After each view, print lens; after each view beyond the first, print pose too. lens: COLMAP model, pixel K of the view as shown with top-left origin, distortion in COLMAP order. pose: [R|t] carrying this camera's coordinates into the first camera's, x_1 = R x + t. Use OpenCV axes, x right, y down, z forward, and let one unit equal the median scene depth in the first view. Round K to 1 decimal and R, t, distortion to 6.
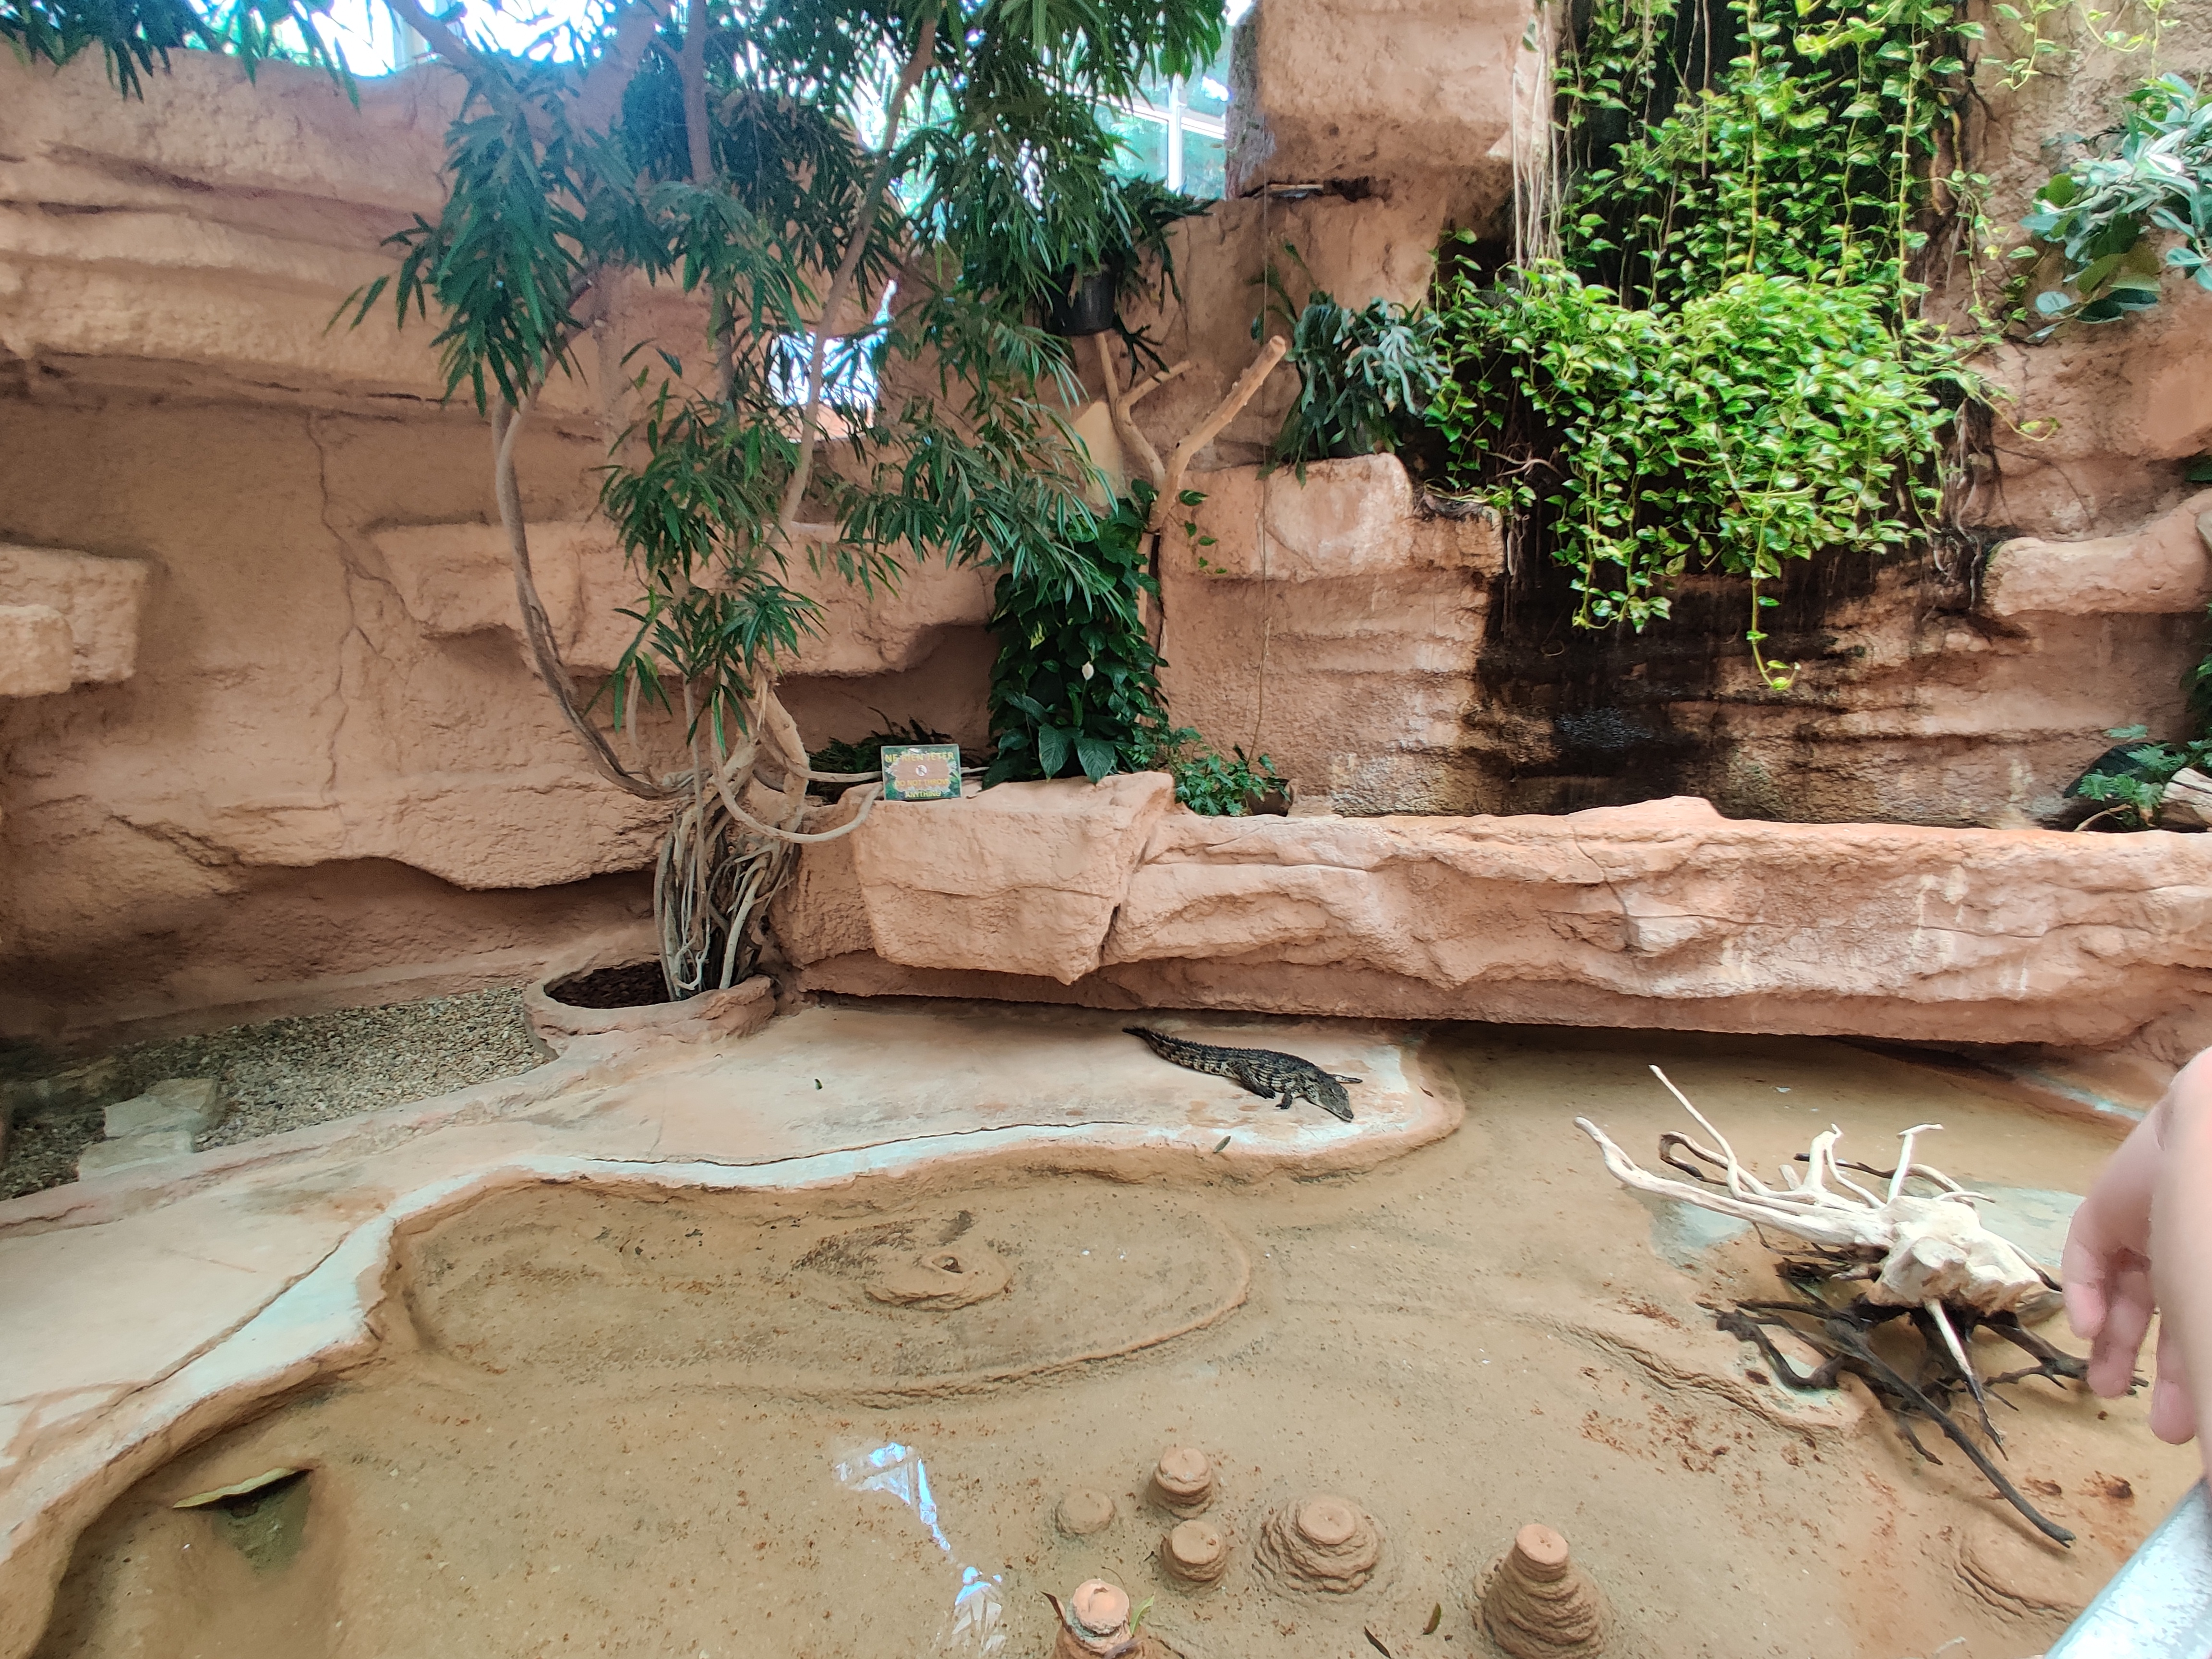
lens RADIAL K [[1239.4, 0, 1111.5], [0, 1239.4, 828.8], [0, 0, 1]] dist [-0.018591, 0.000215]
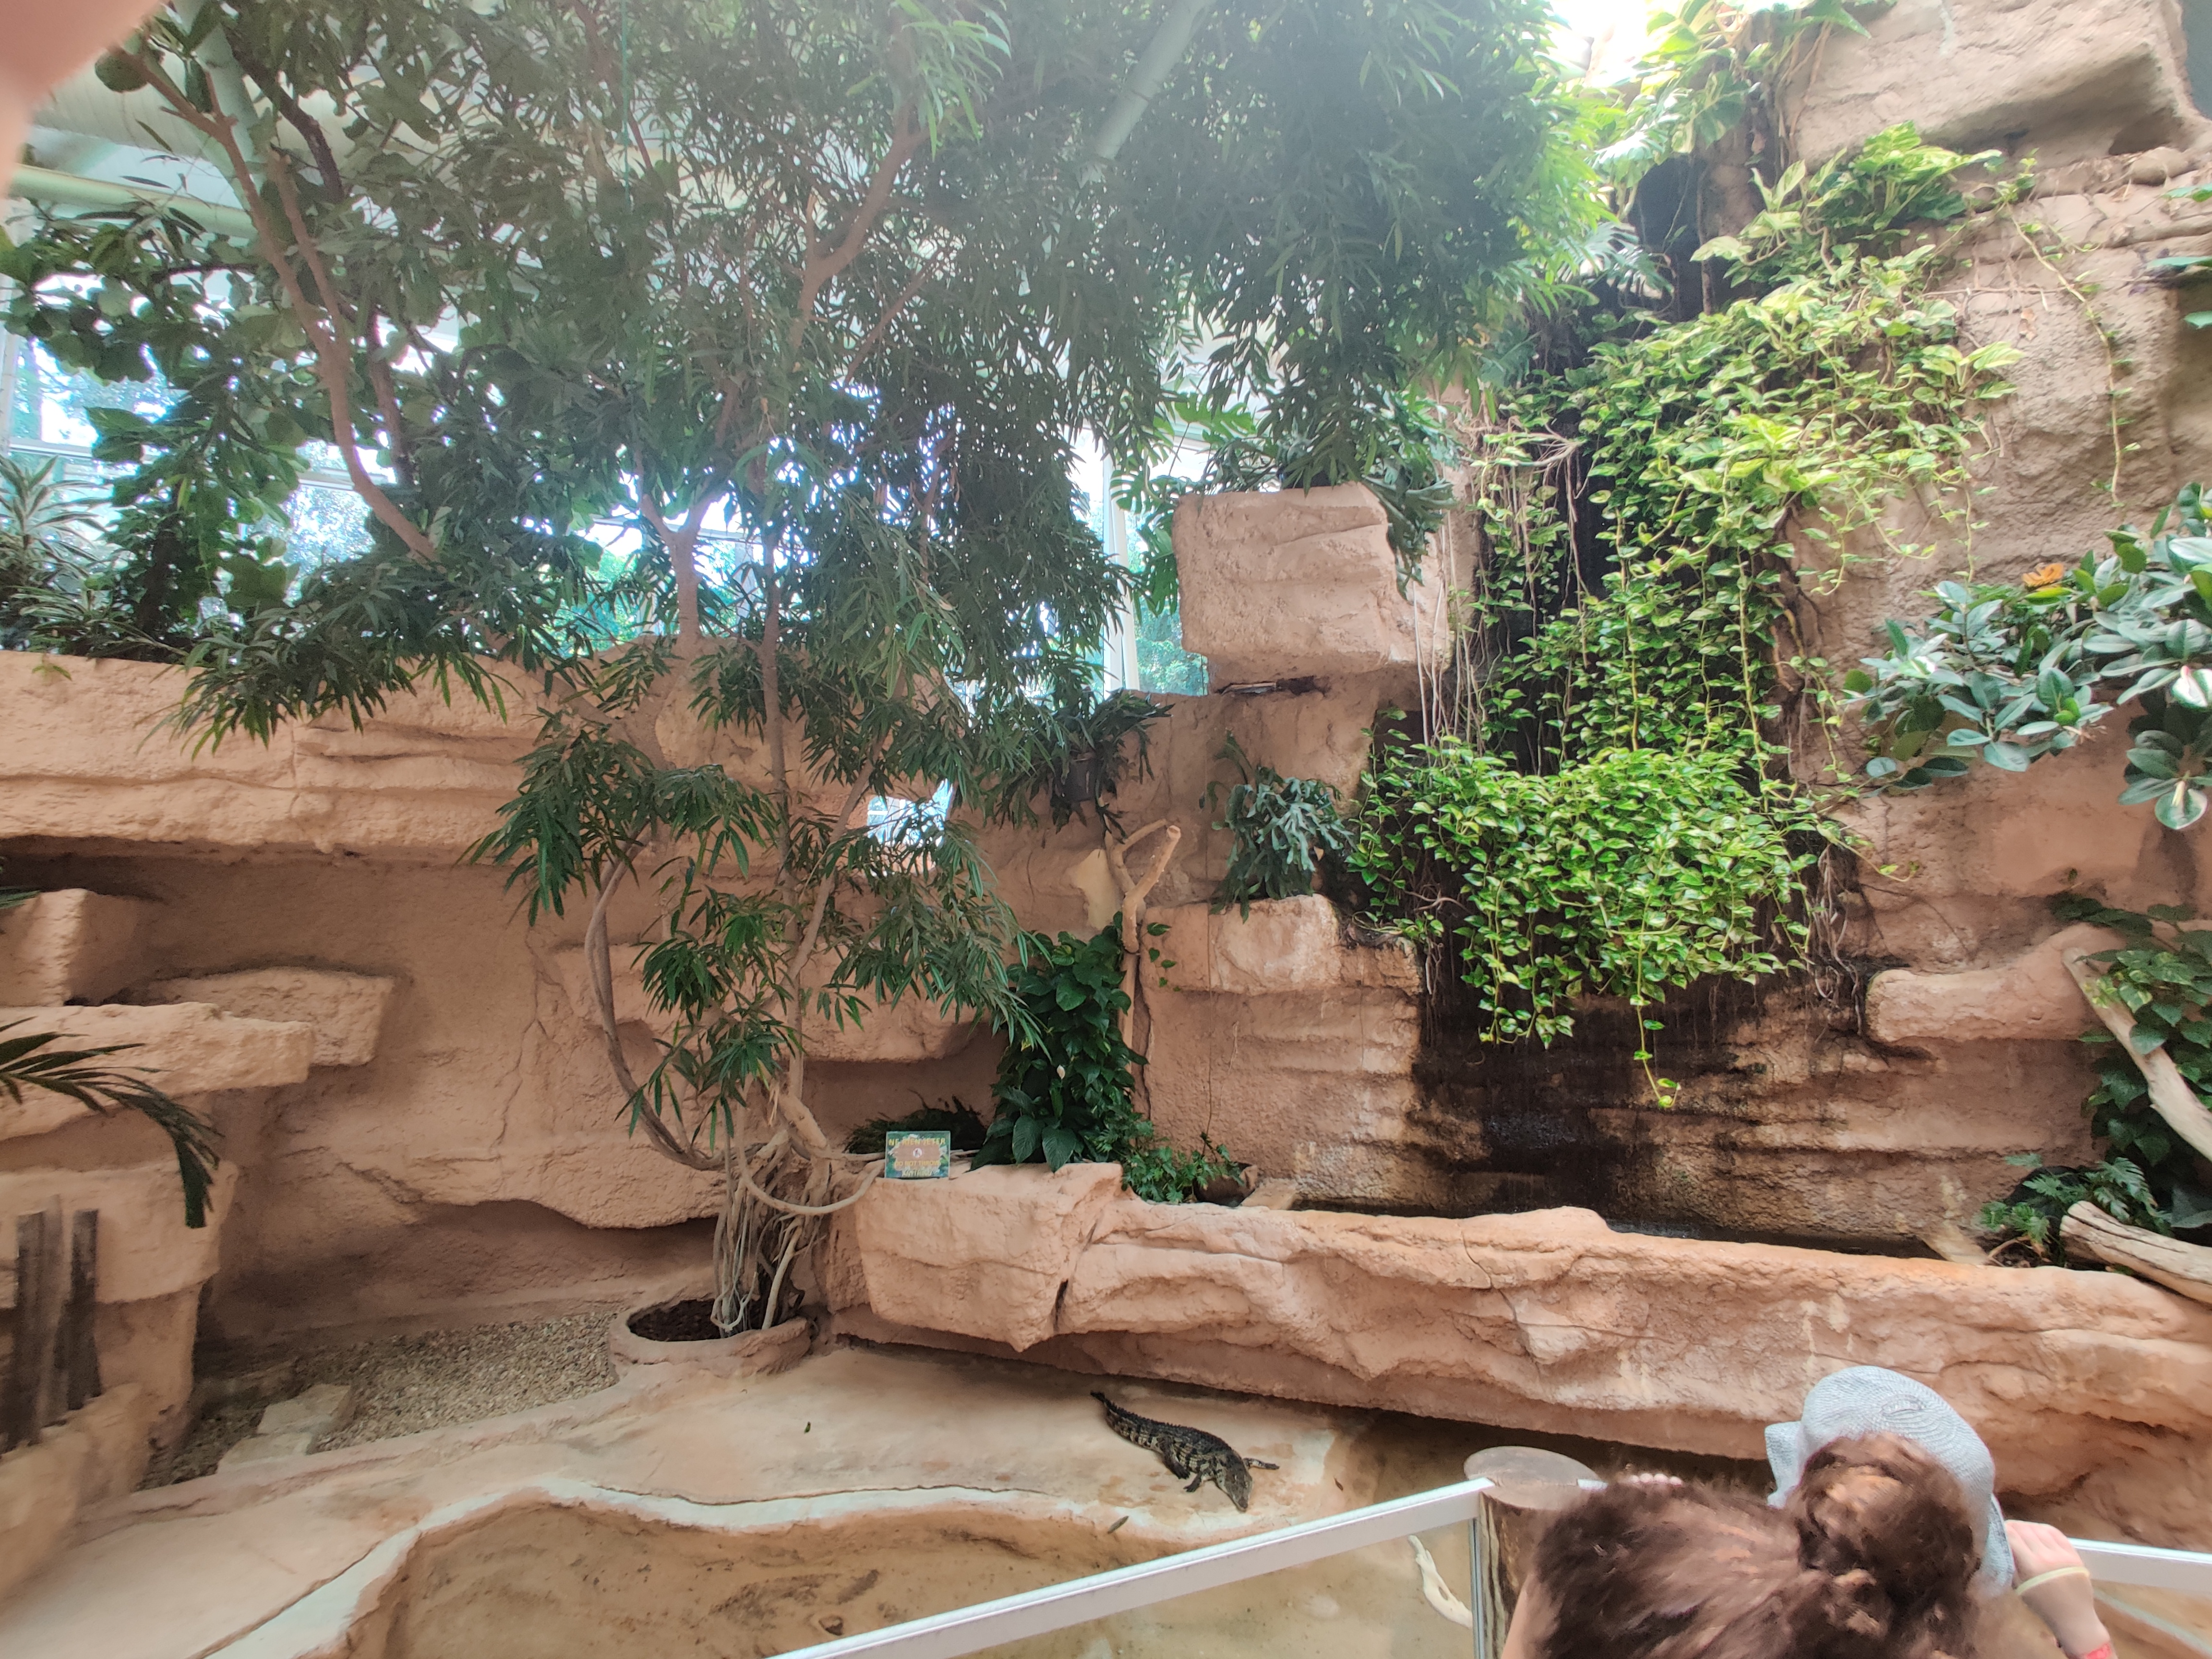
lens RADIAL K [[1097.7, 0, 1089.8], [0, 1097.7, 839.5], [0, 0, 1]] dist [-0.019817, 0.005786]
pose [[0.983151, -0.012367, -0.182376, 0.215396], [-0.036151, 0.964847, -0.260313, -0.071085], [0.179185, 0.262520, 0.948143, -0.080360]]
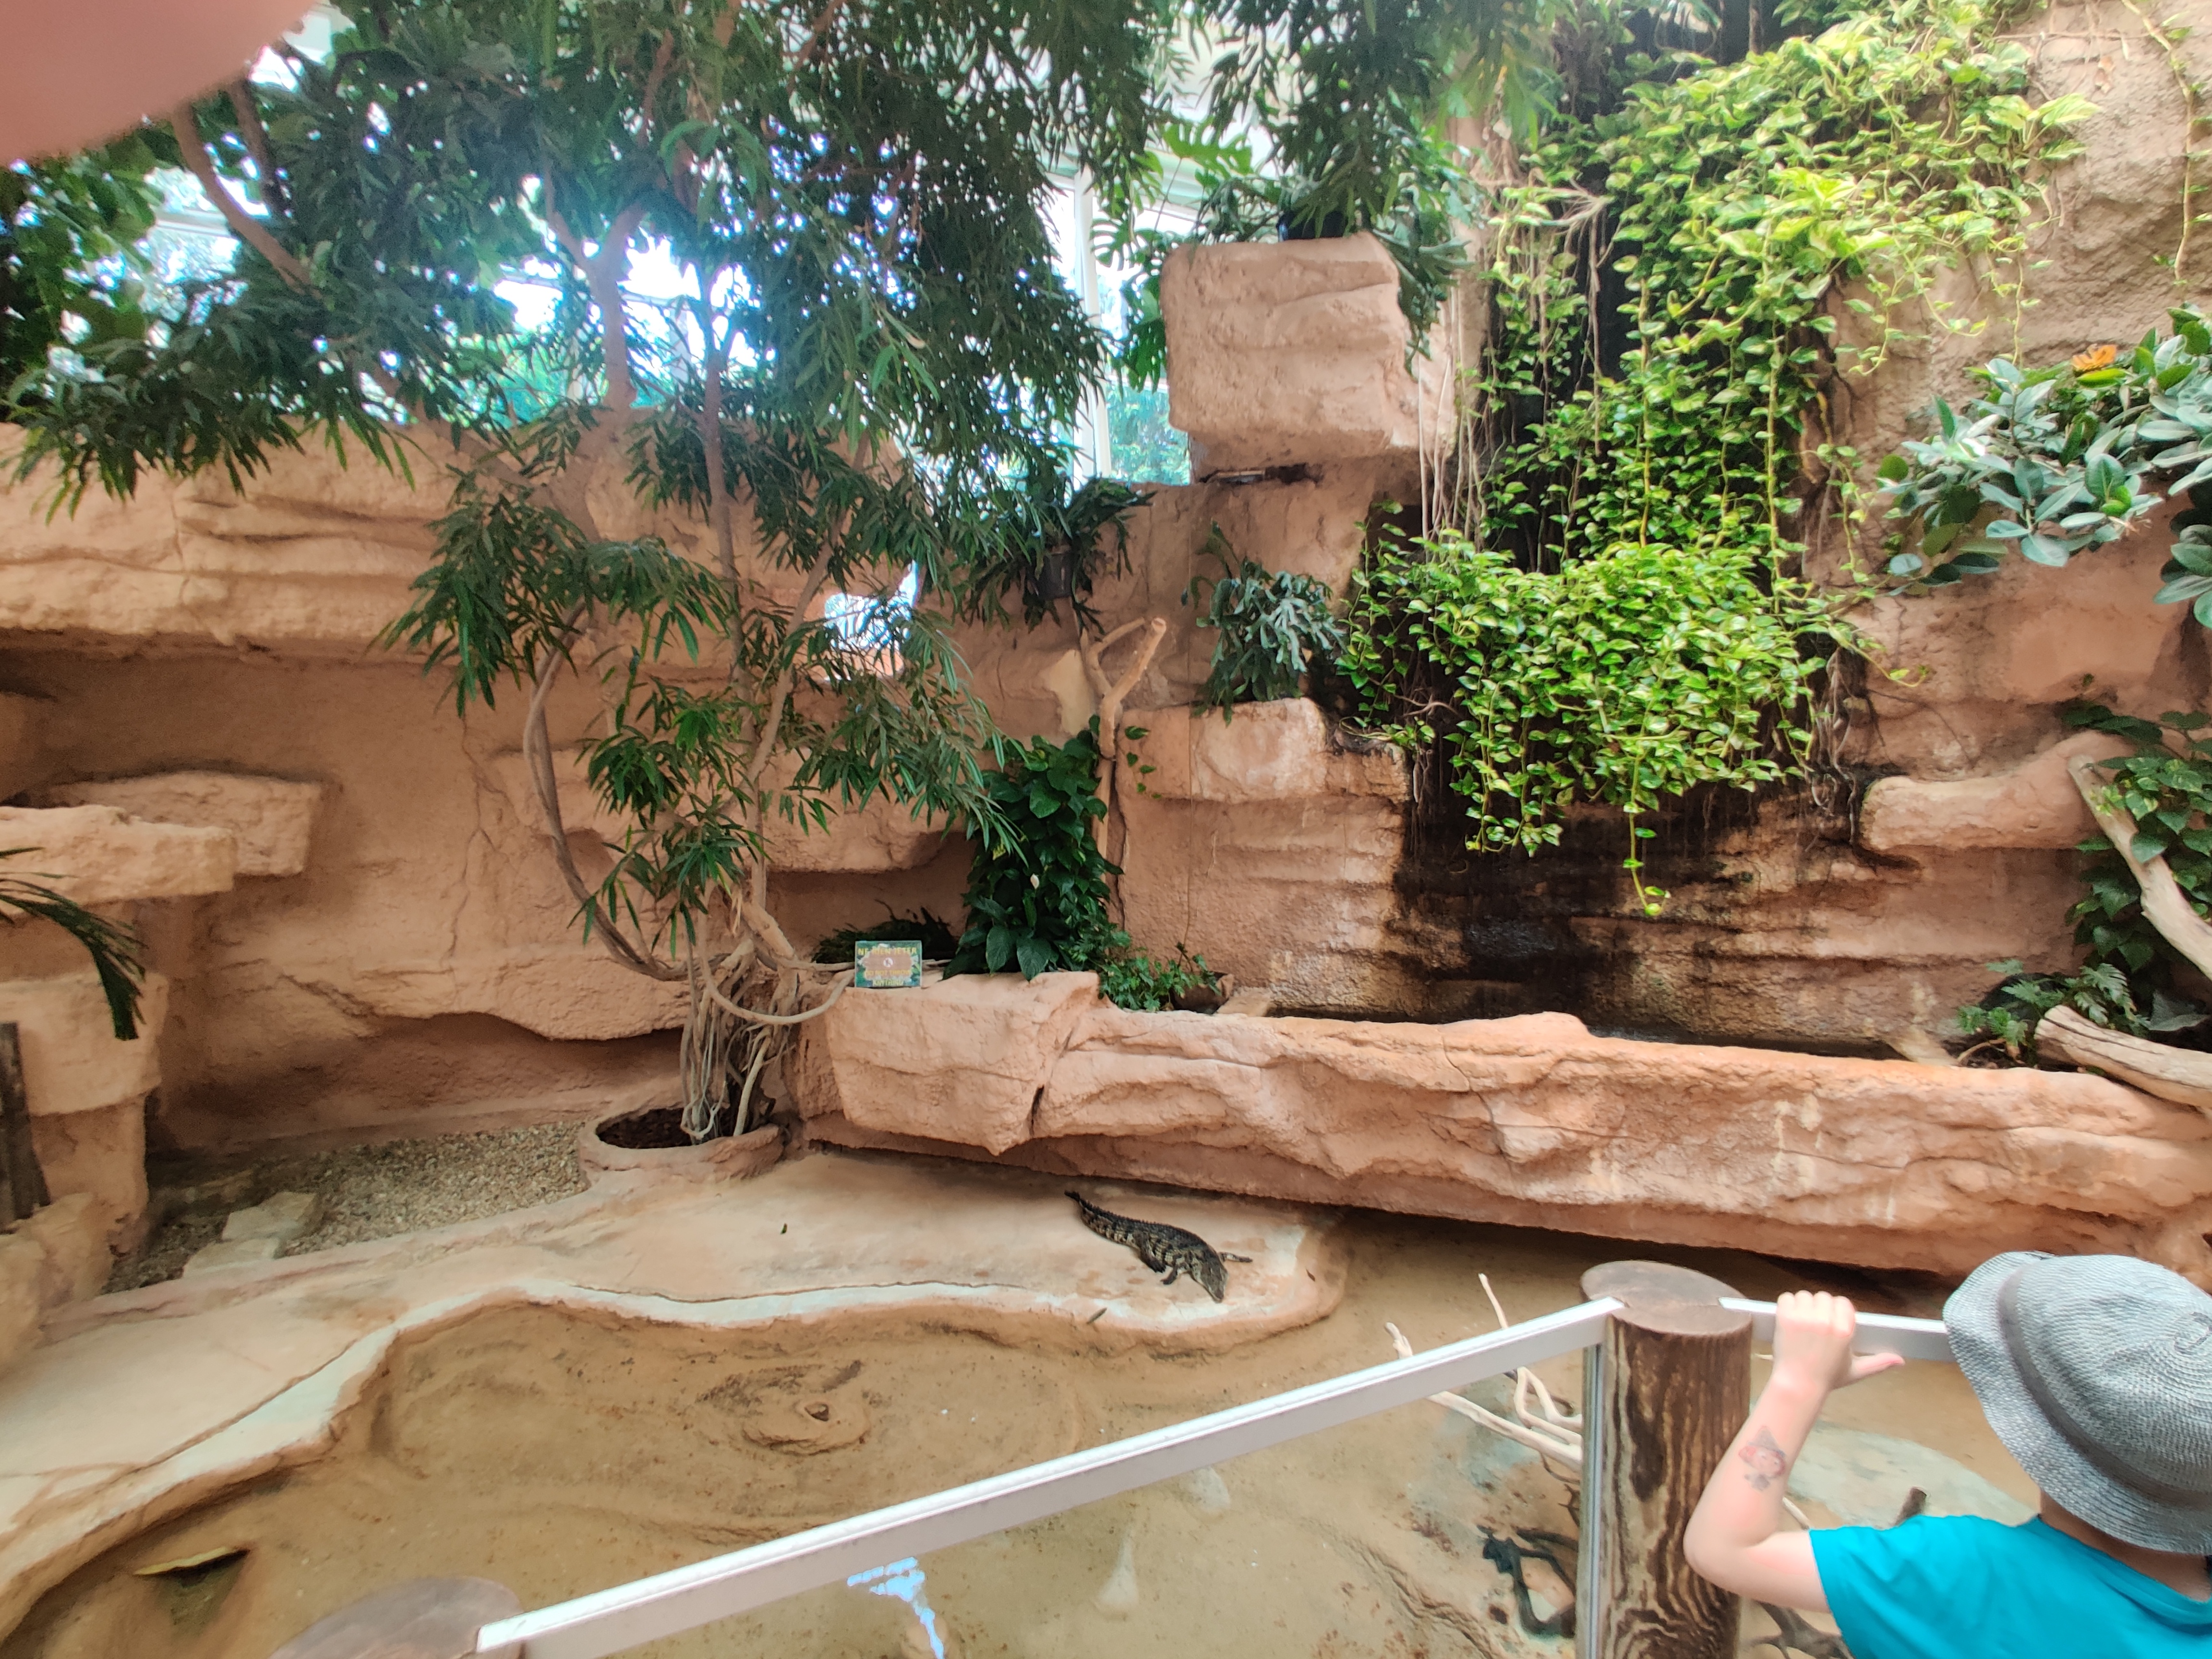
lens RADIAL K [[1097.7, 0, 1086.8], [0, 1097.7, 837.8], [0, 0, 1]] dist [-0.019817, 0.005786]
pose [[0.989114, 0.018217, -0.146019, 0.187421], [-0.033919, 0.993811, -0.105779, -0.061740], [0.143188, 0.109580, 0.983610, -0.025057]]
